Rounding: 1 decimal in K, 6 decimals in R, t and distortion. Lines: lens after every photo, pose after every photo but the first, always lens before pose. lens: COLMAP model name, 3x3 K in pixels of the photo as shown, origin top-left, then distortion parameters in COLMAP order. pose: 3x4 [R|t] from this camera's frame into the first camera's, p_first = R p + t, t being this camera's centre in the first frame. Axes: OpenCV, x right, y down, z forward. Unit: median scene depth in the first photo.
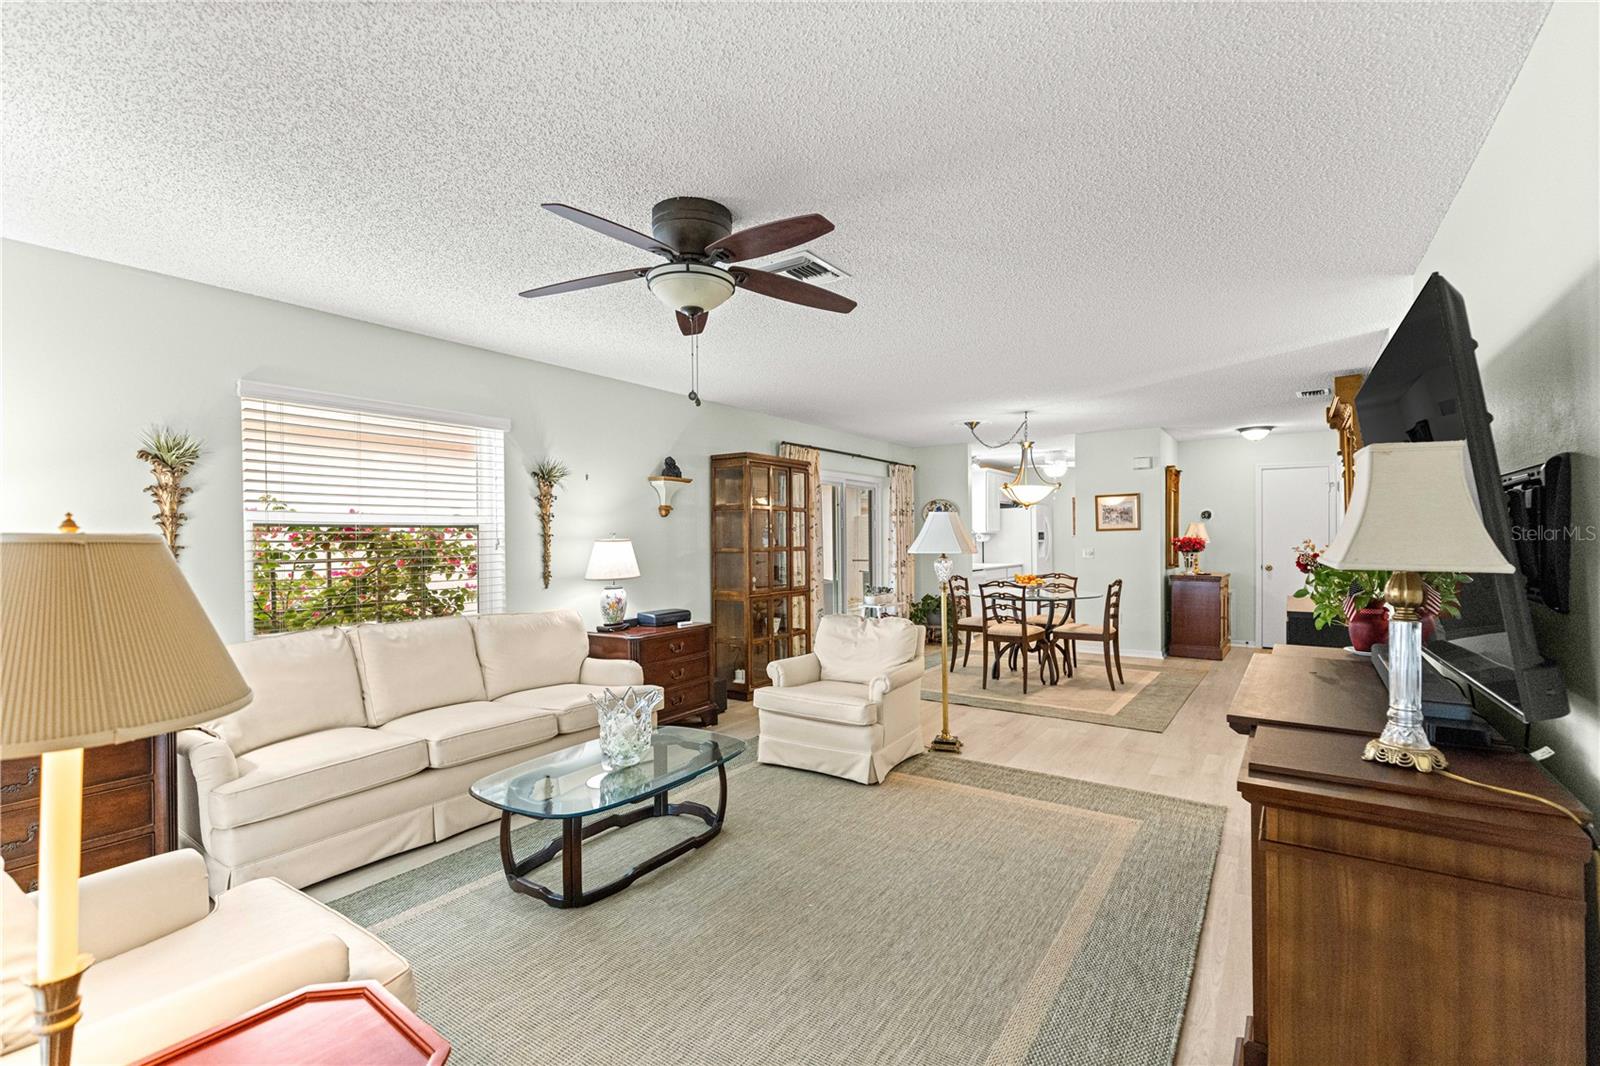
lens RADIAL K [[718.2, 0, 787.9], [0, 718.2, 537.5], [0, 0, 1]] dist [-0.000946, -0.000493]
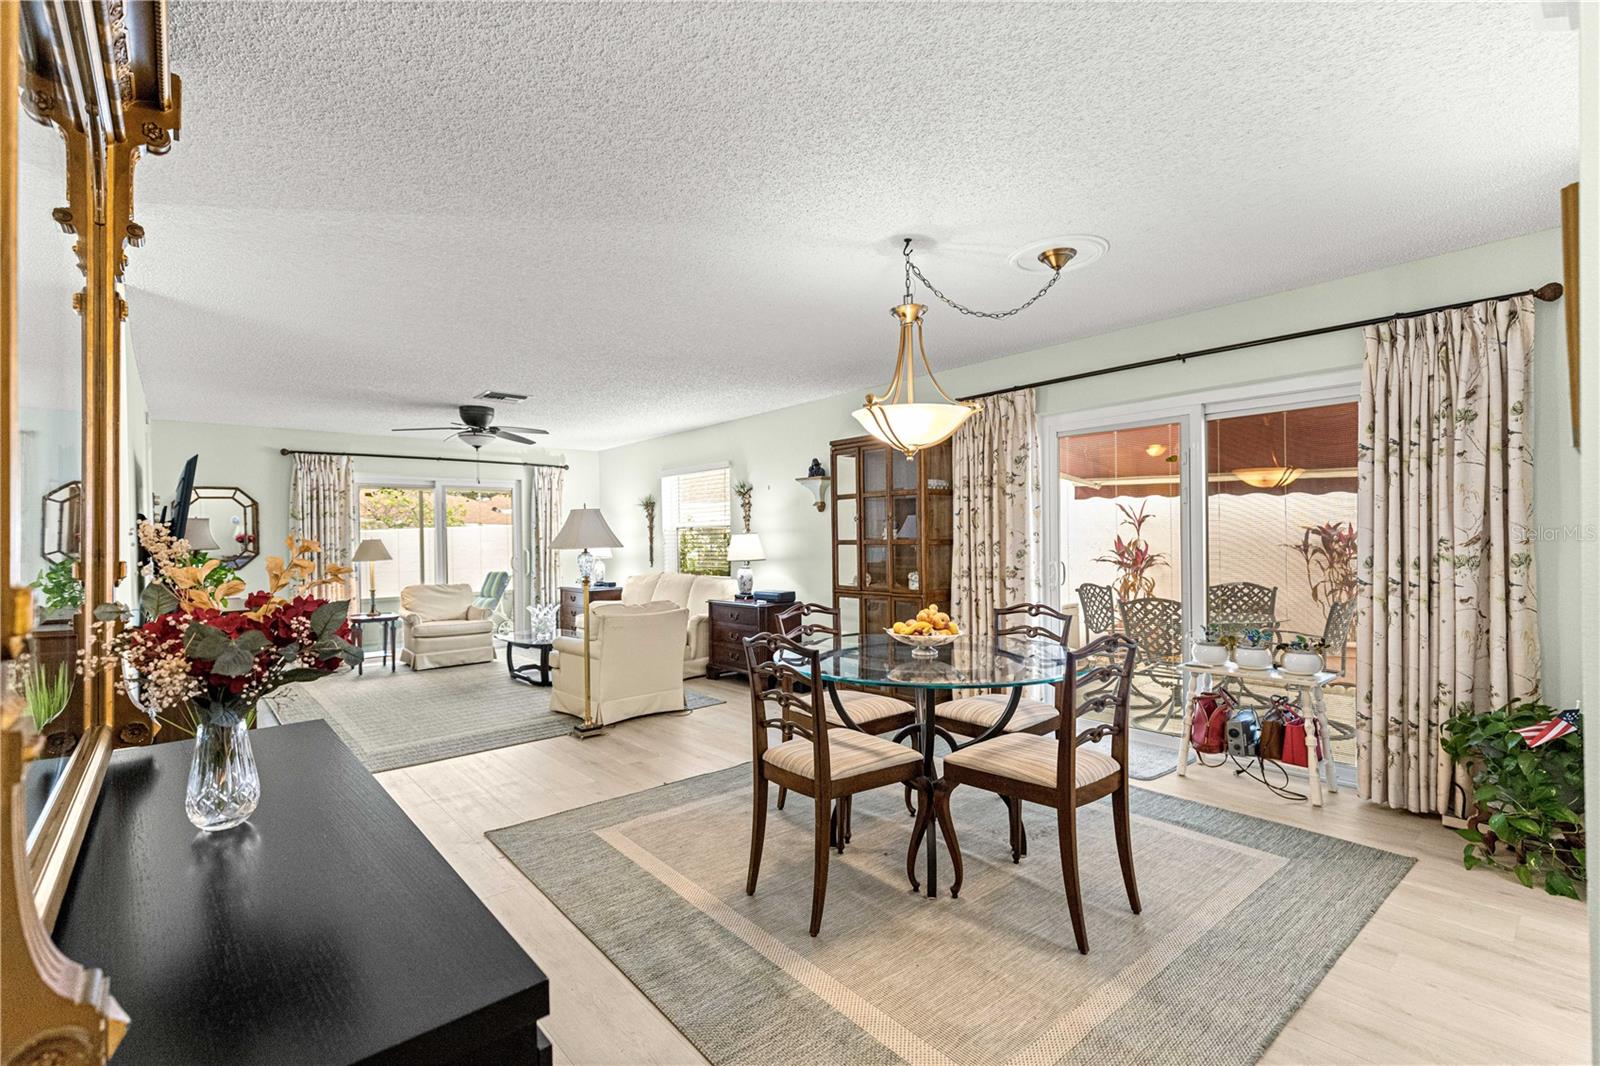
lens RADIAL K [[721.7, 0, 795.1], [0, 721.7, 531.6], [0, 0, 1]] dist [0.005992, -0.000788]
pose [[-0.254699, 0.003669, -0.967013, 1.370511], [0.019147, 0.999816, -0.001250, 0.003784], [0.966831, -0.018834, -0.254722, 1.832353]]
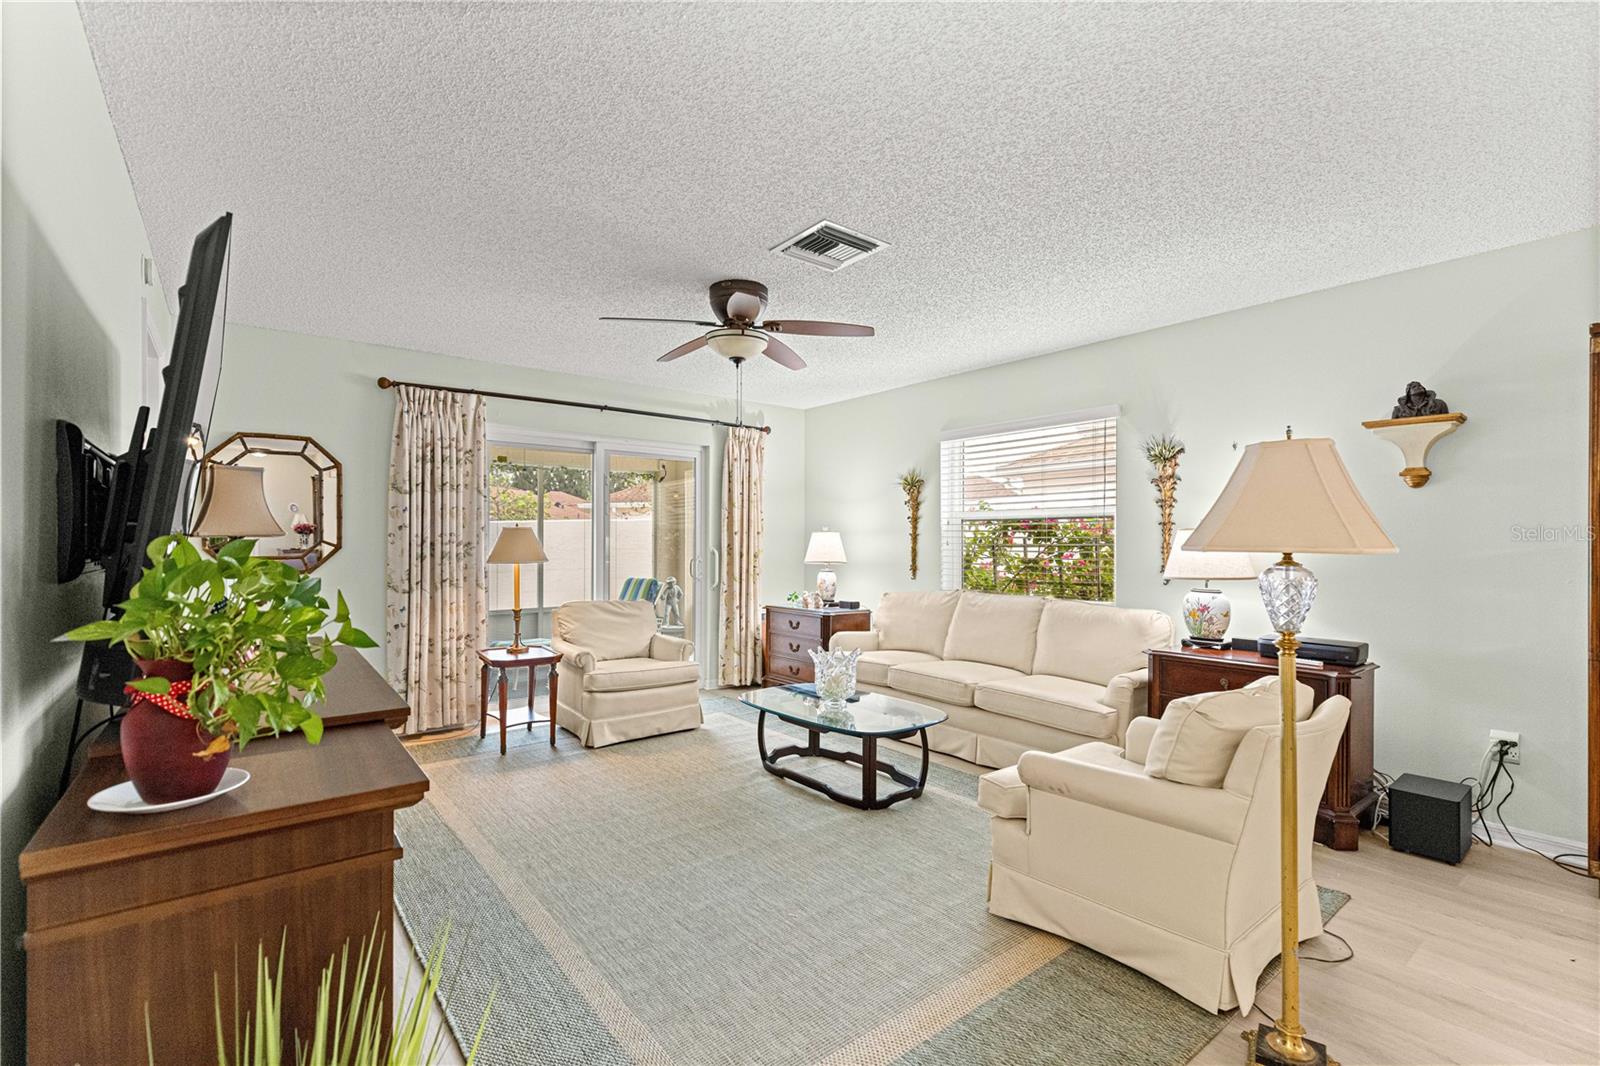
lens RADIAL K [[711.8, 0, 795.9], [0, 711.8, 530.6], [0, 0, 1]] dist [0.000333, -0.000122]
pose [[-0.289446, -0.006844, -0.957170, 0.763899], [0.000168, 0.999974, -0.007201, 0.013626], [0.957194, -0.002245, -0.289437, 1.003977]]
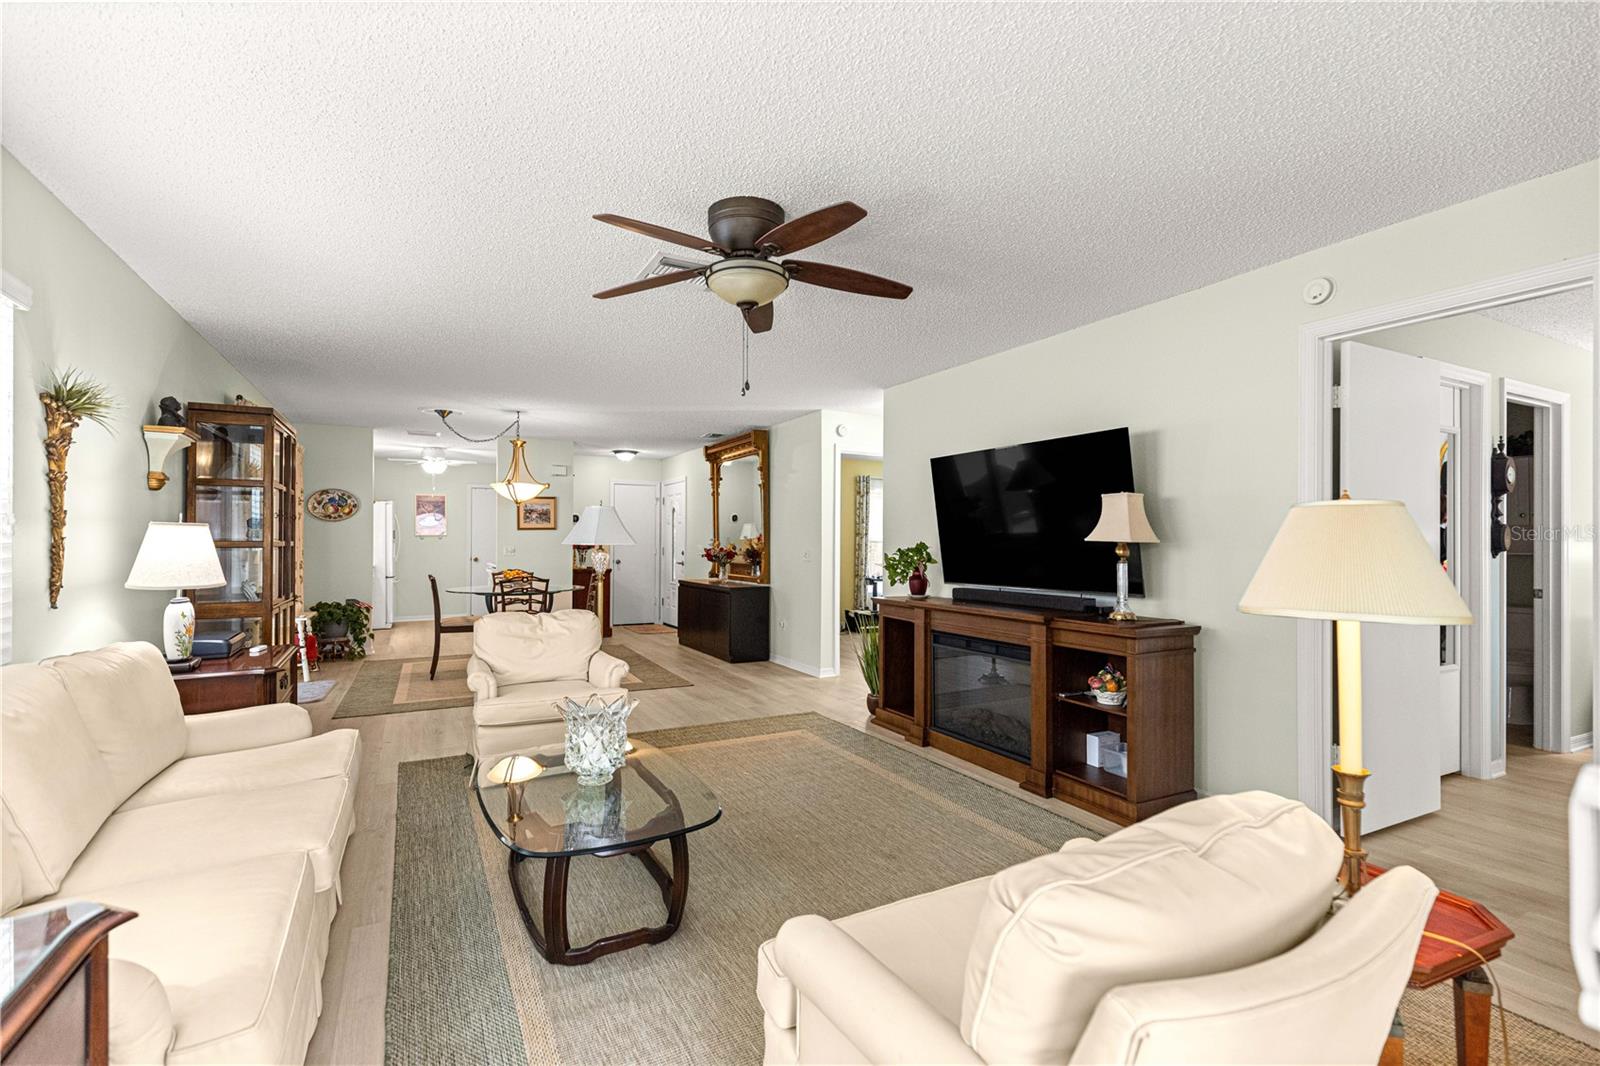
lens RADIAL K [[718.2, 0, 787.9], [0, 718.2, 537.5], [0, 0, 1]] dist [-0.000946, -0.000493]
pose [[0.467485, 0.012257, 0.883916, -0.684325], [-0.007432, 0.999923, -0.009935, 0.021281], [-0.883970, -0.001925, 0.467540, 0.306860]]
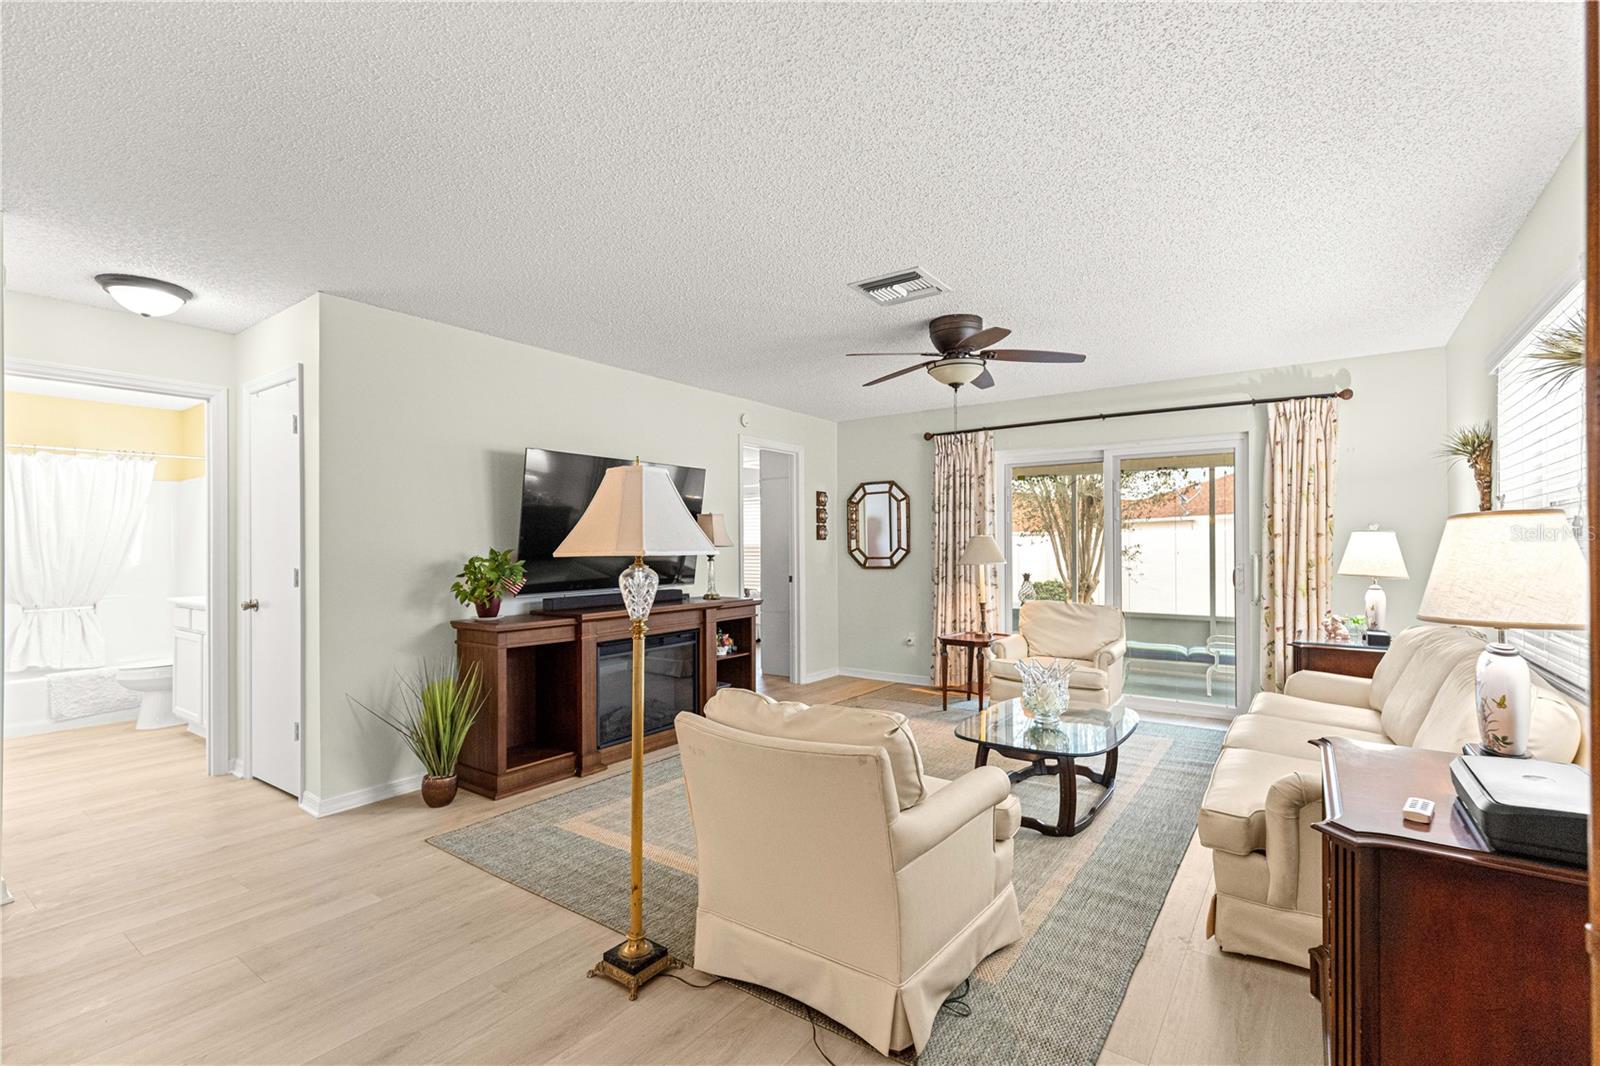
lens RADIAL K [[718.2, 0, 787.9], [0, 718.2, 537.5], [0, 0, 1]] dist [-0.000946, -0.000493]
pose [[-0.999360, 0.011467, 0.033897, 0.109691], [0.011058, 0.999864, -0.012203, 0.016446], [-0.034033, -0.011820, -0.999351, 1.715896]]
